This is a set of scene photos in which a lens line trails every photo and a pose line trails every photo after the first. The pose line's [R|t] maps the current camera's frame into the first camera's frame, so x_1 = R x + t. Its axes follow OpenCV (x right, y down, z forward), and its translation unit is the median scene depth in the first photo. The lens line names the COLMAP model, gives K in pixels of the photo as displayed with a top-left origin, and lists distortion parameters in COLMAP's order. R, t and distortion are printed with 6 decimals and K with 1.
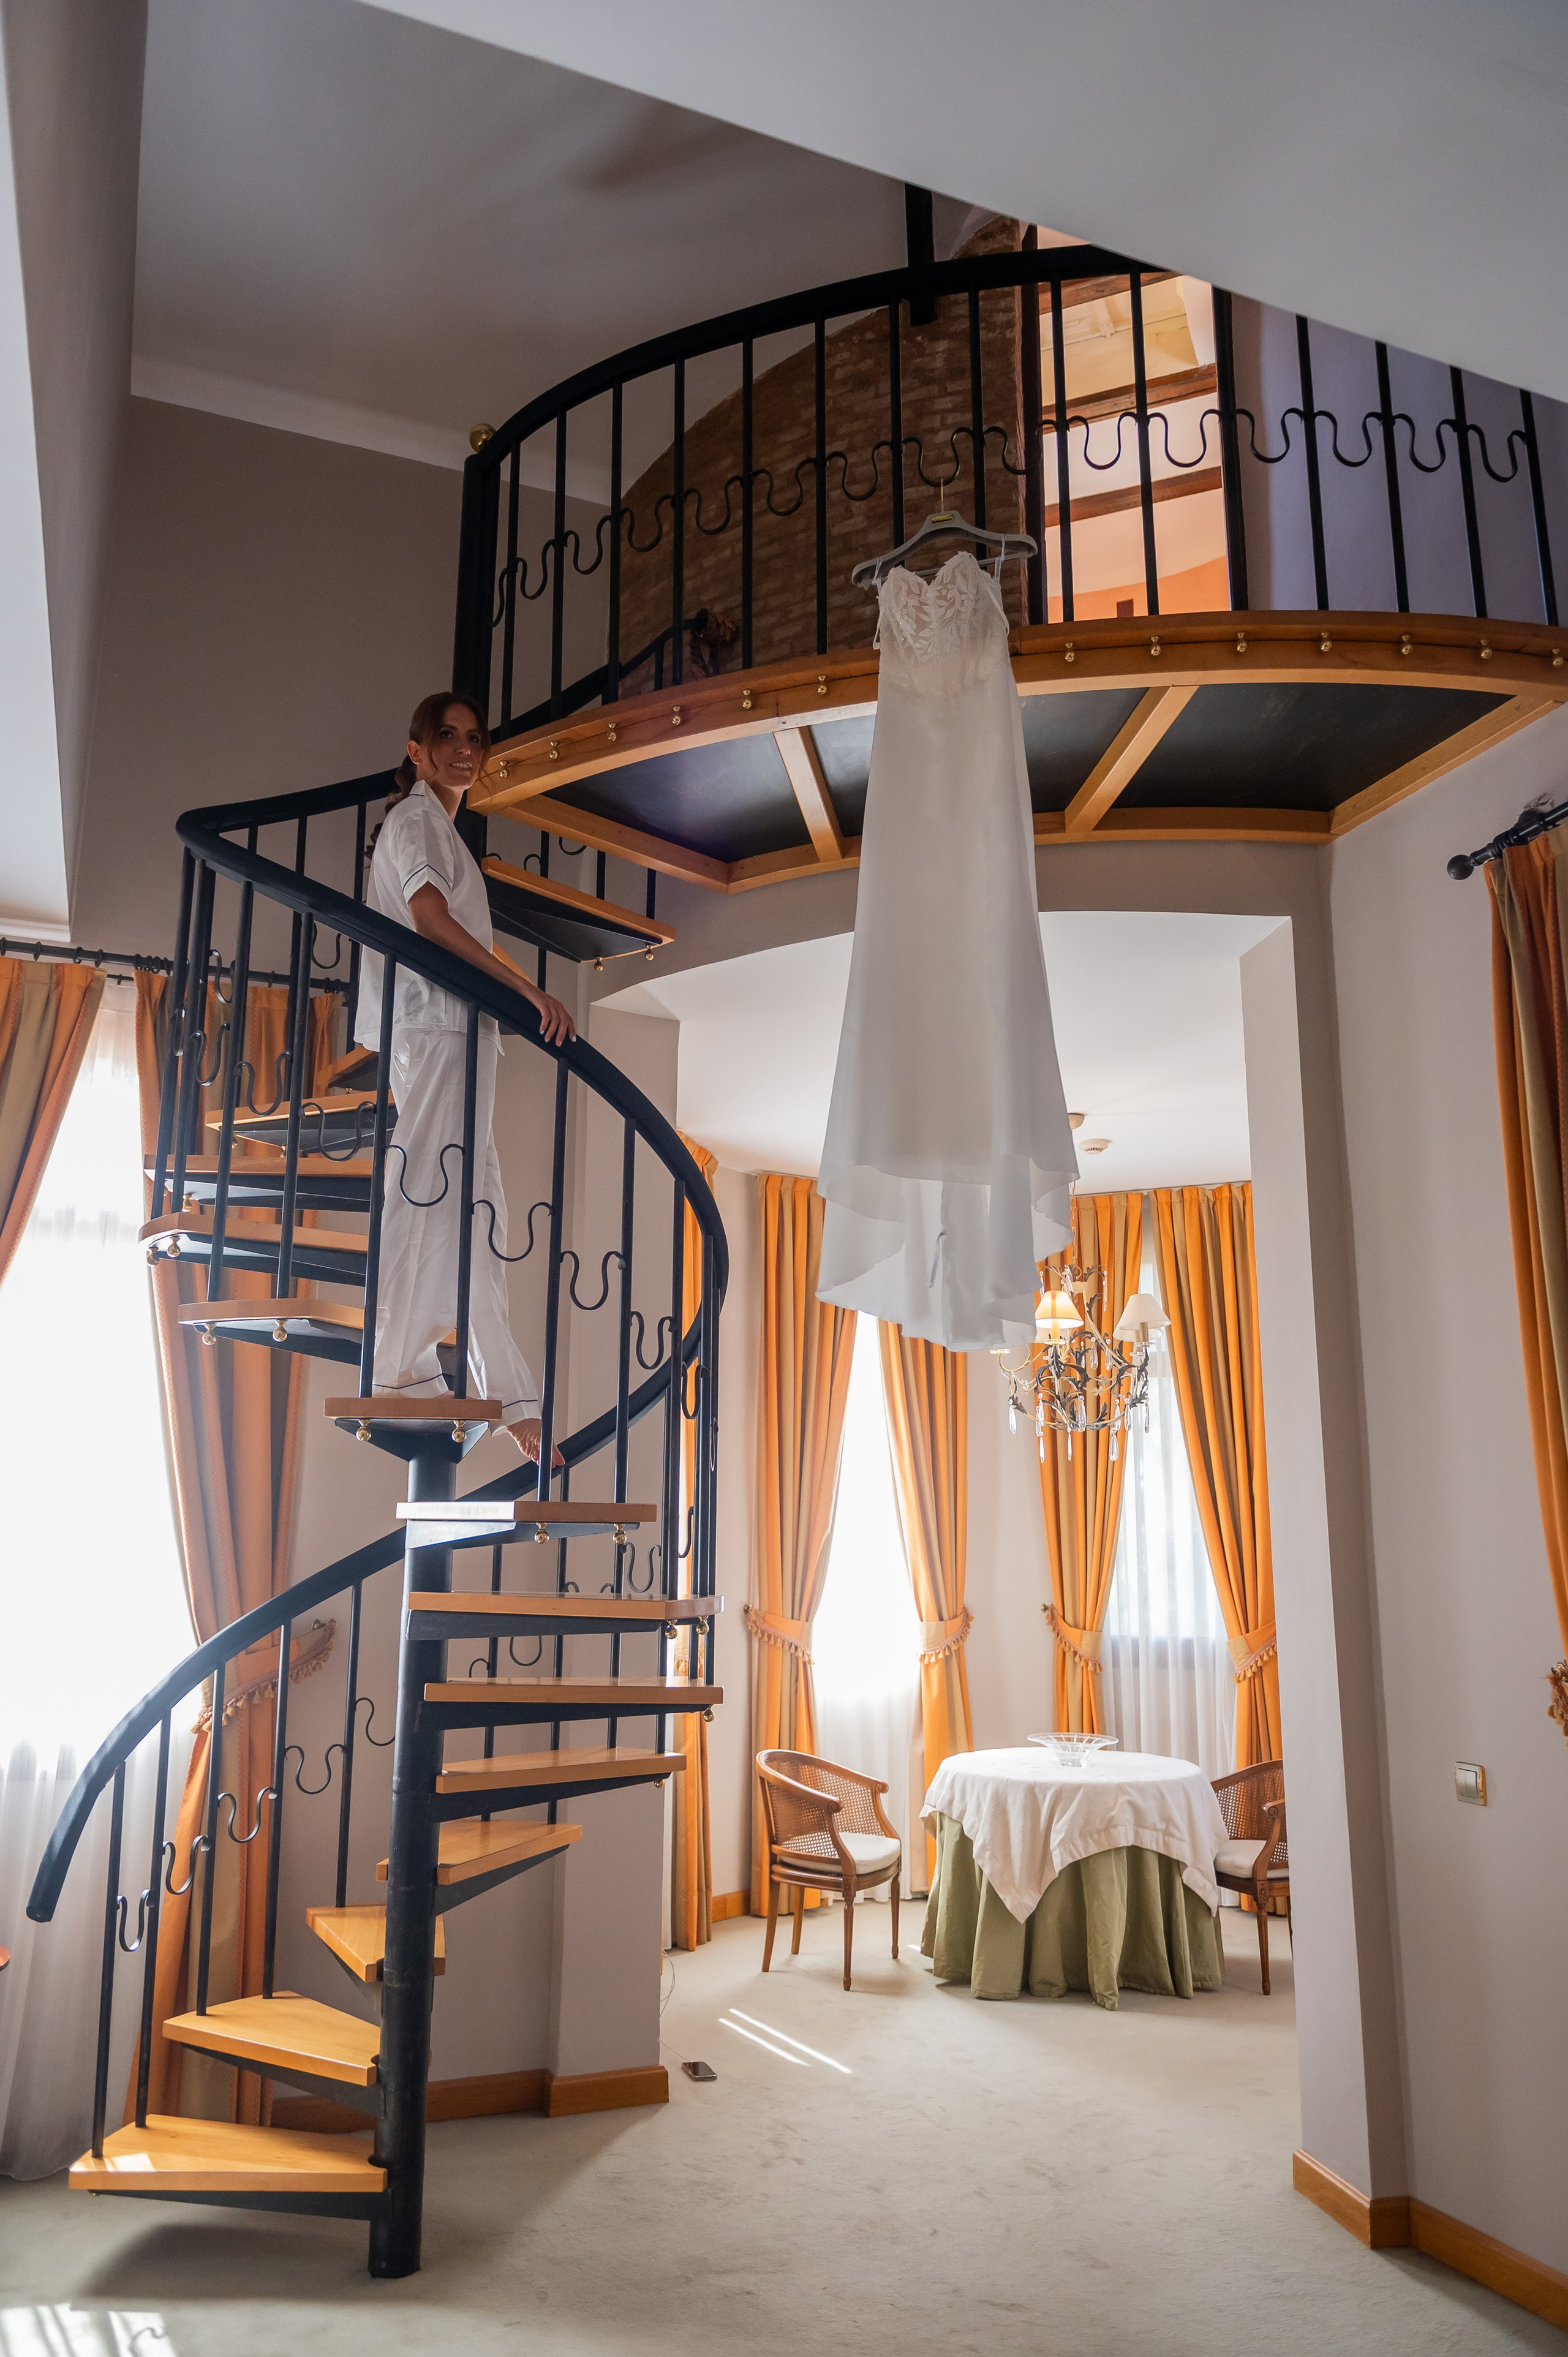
lens RADIAL K [[1612.0, 0, 782.5], [0, 1612.0, 1183.2], [0, 0, 1]] dist [-0.012507, -0.007051]
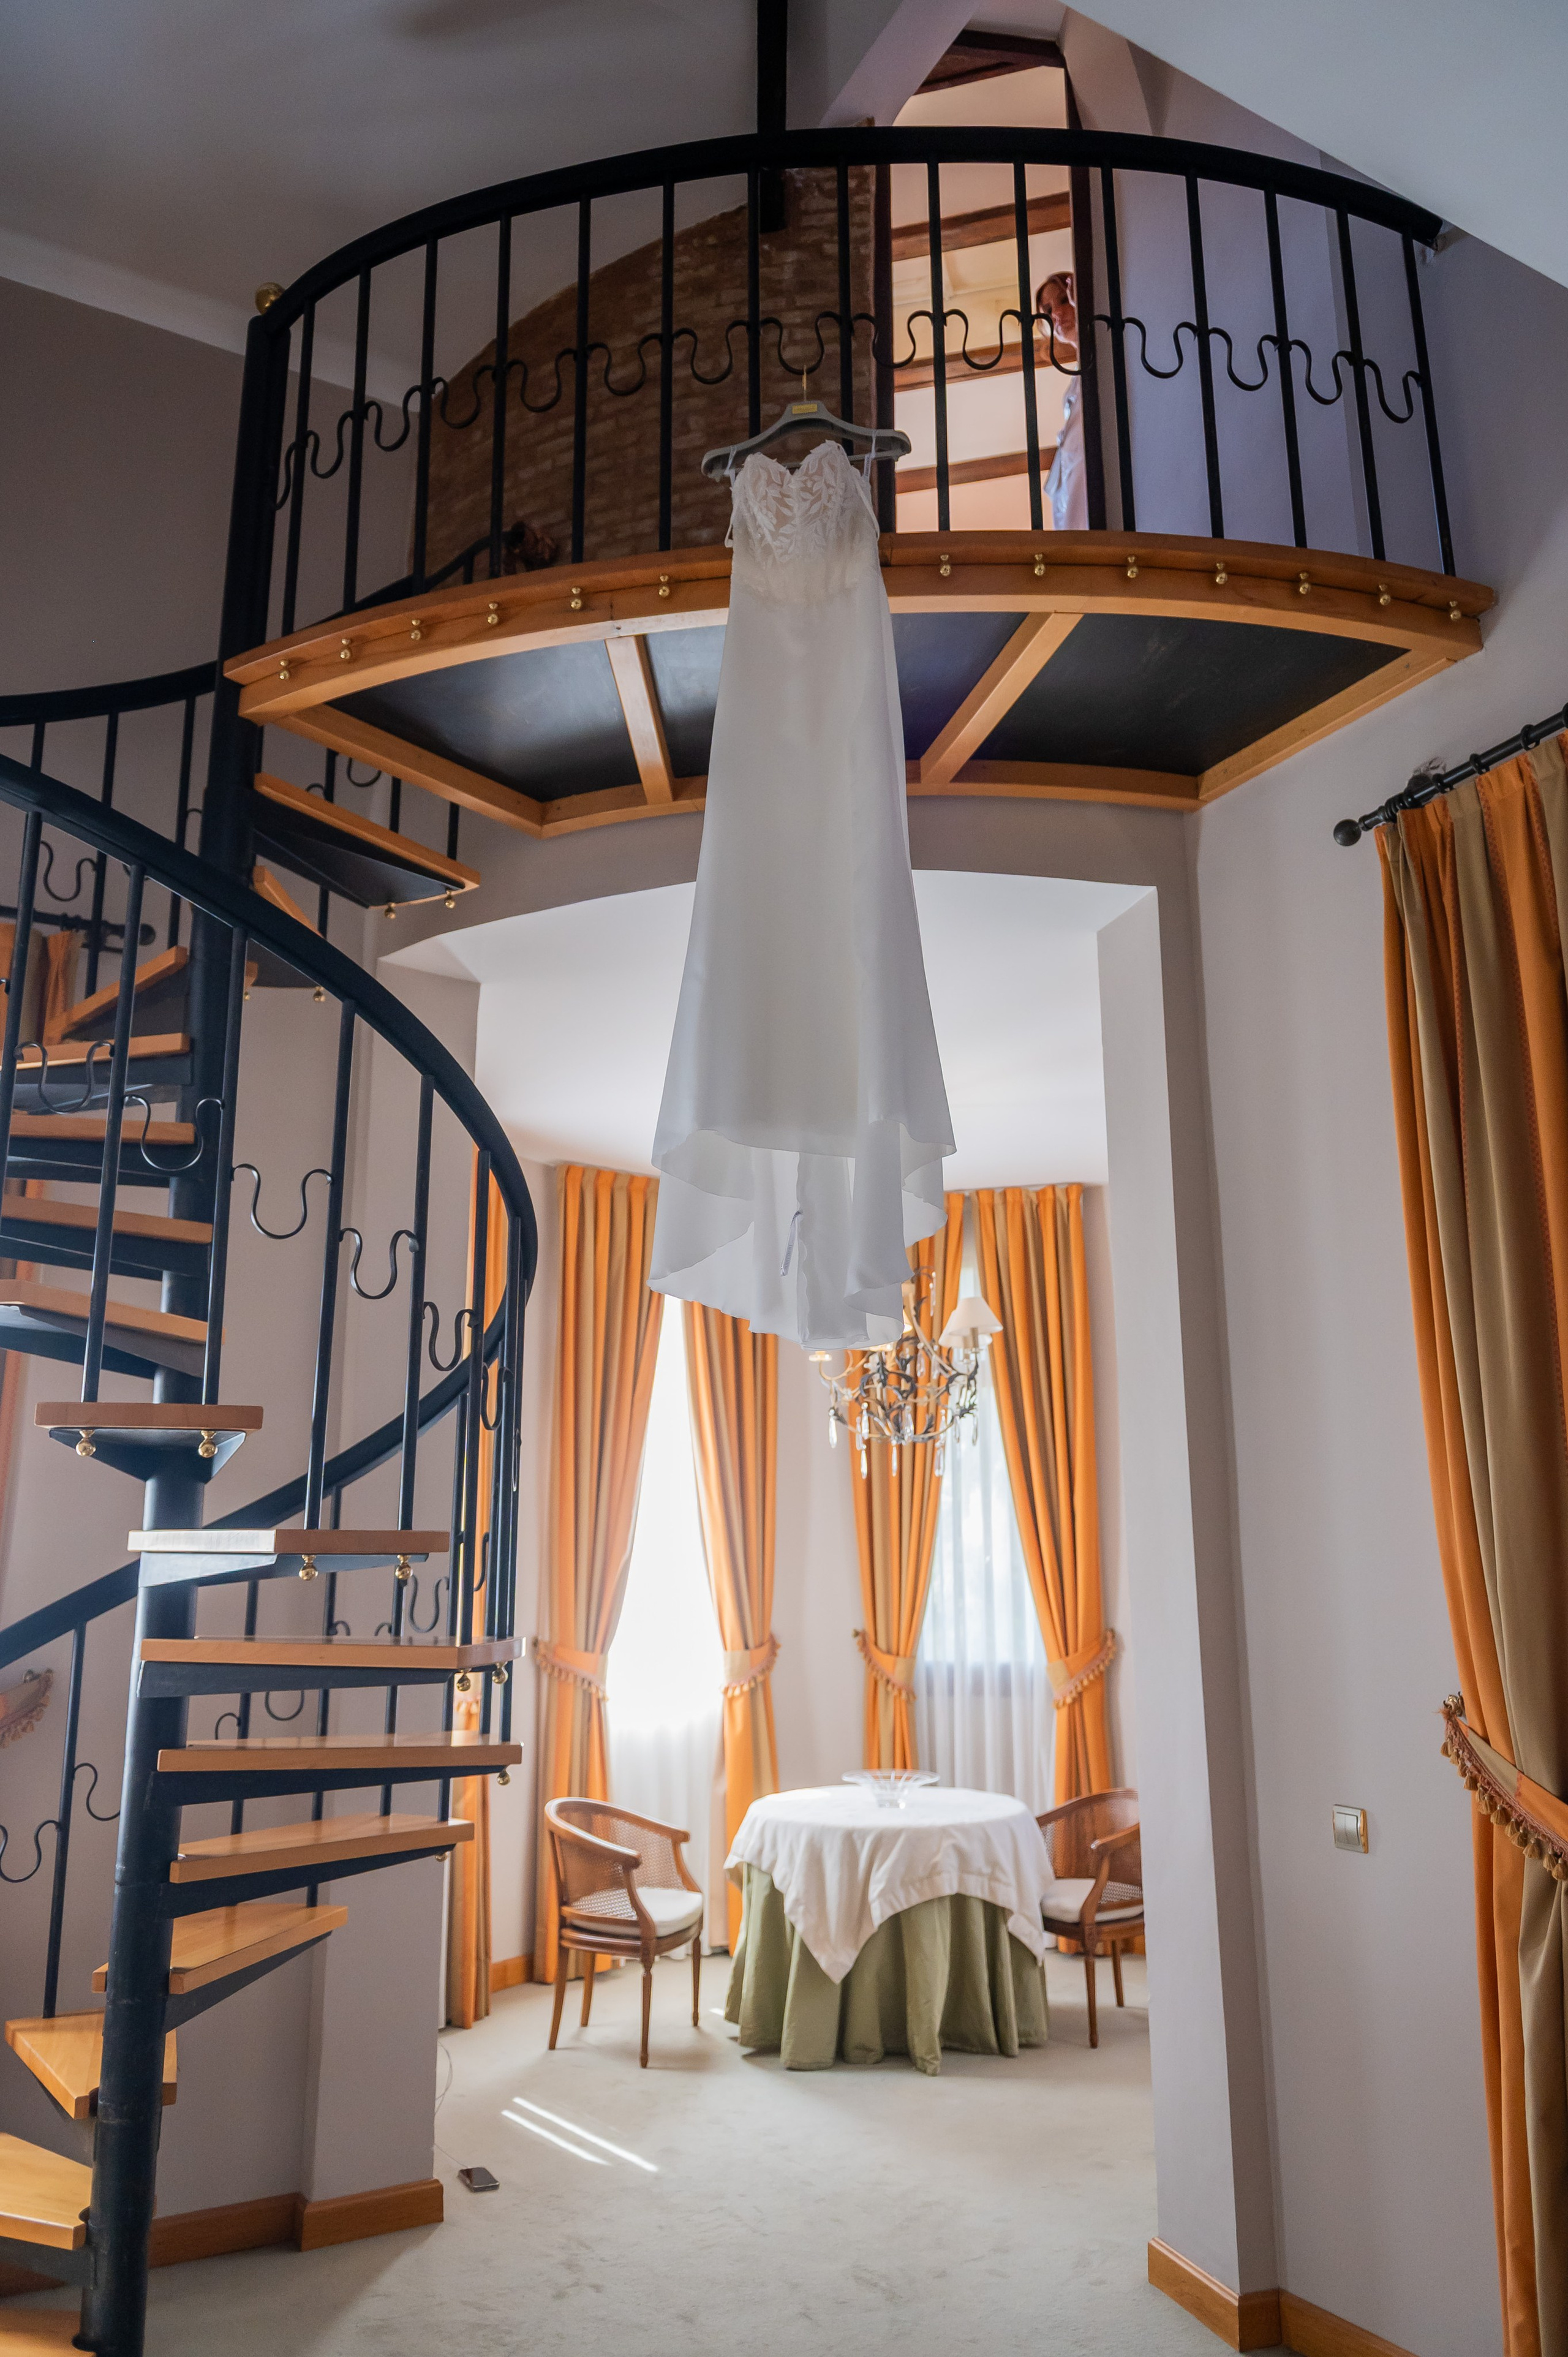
lens RADIAL K [[1612.0, 0, 792.1], [0, 1612.0, 1165.3], [0, 0, 1]] dist [-0.012507, -0.007051]
pose [[0.989761, 0.021809, 0.141059, -0.020316], [-0.018967, 0.999590, -0.021462, 0.019351], [-0.141469, 0.018566, 0.989769, 0.116534]]
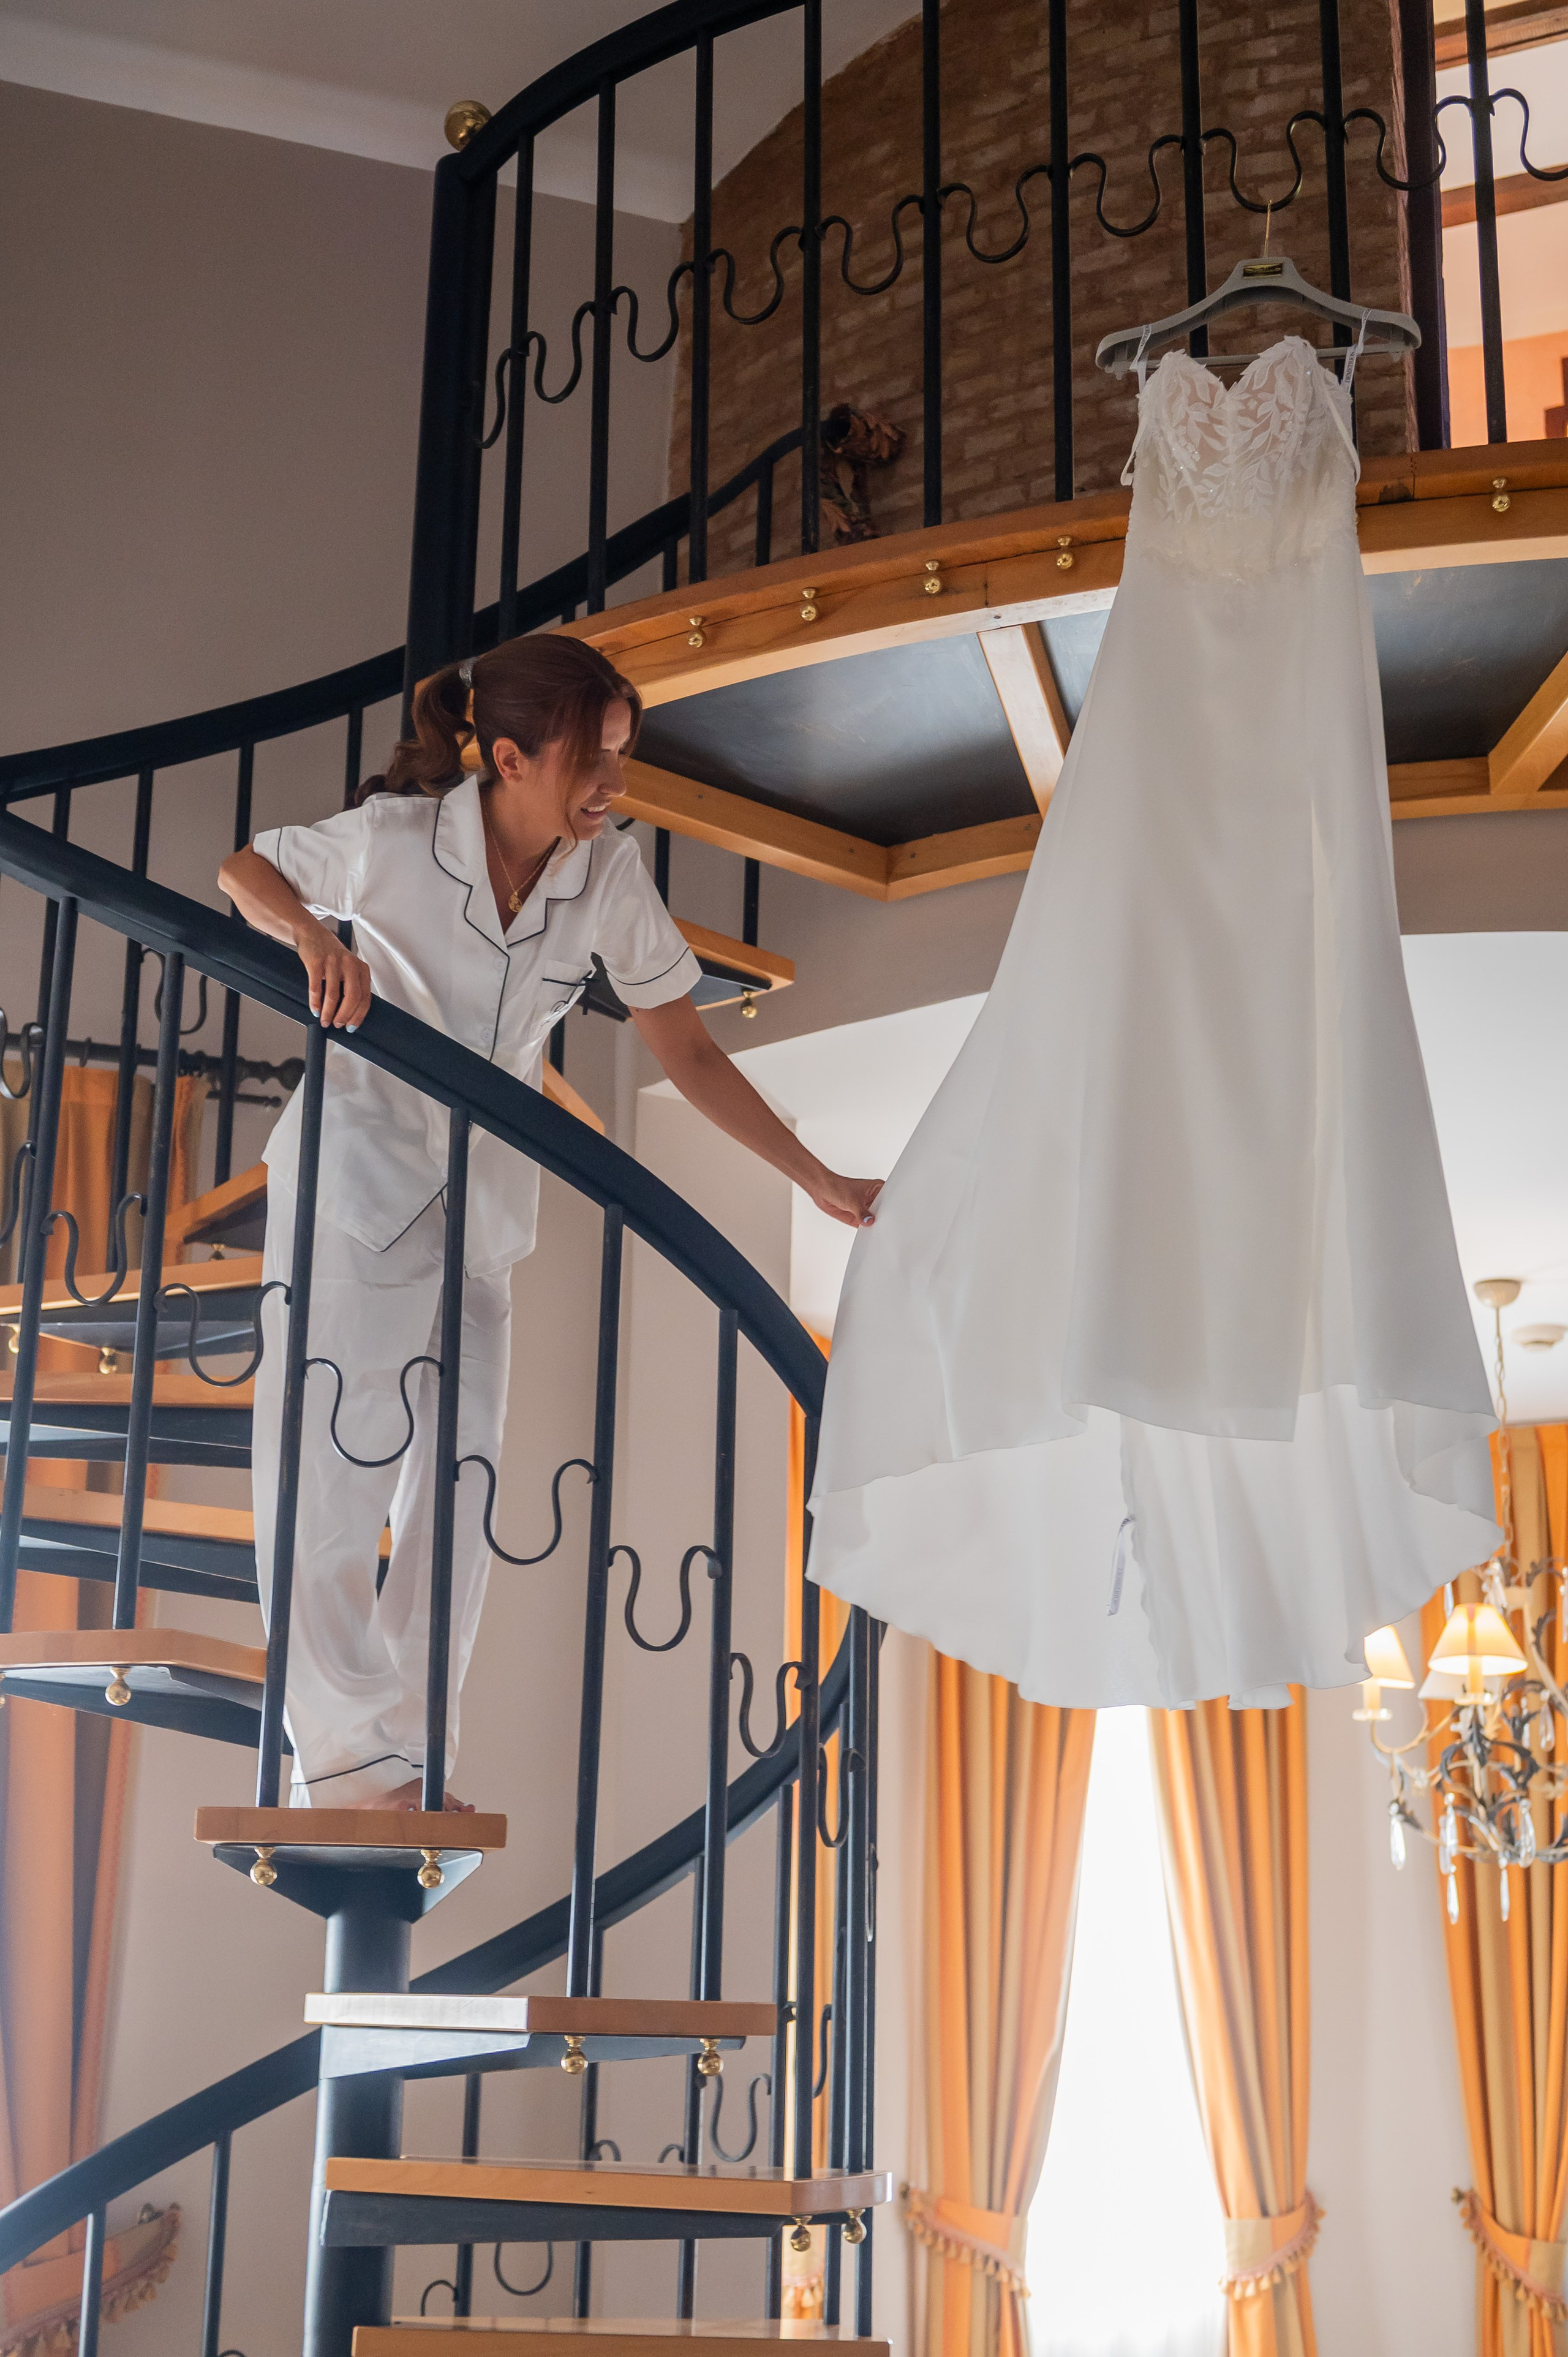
lens RADIAL K [[2973.4, 0, 805.5], [0, 2973.4, 1156.6], [0, 0, 1]] dist [0.003478, 0.000000]
pose [[0.999089, -0.000732, -0.042660, -0.019997], [-0.002376, 0.997347, -0.072752, -0.015346], [0.042600, 0.072787, 0.996437, -0.040166]]
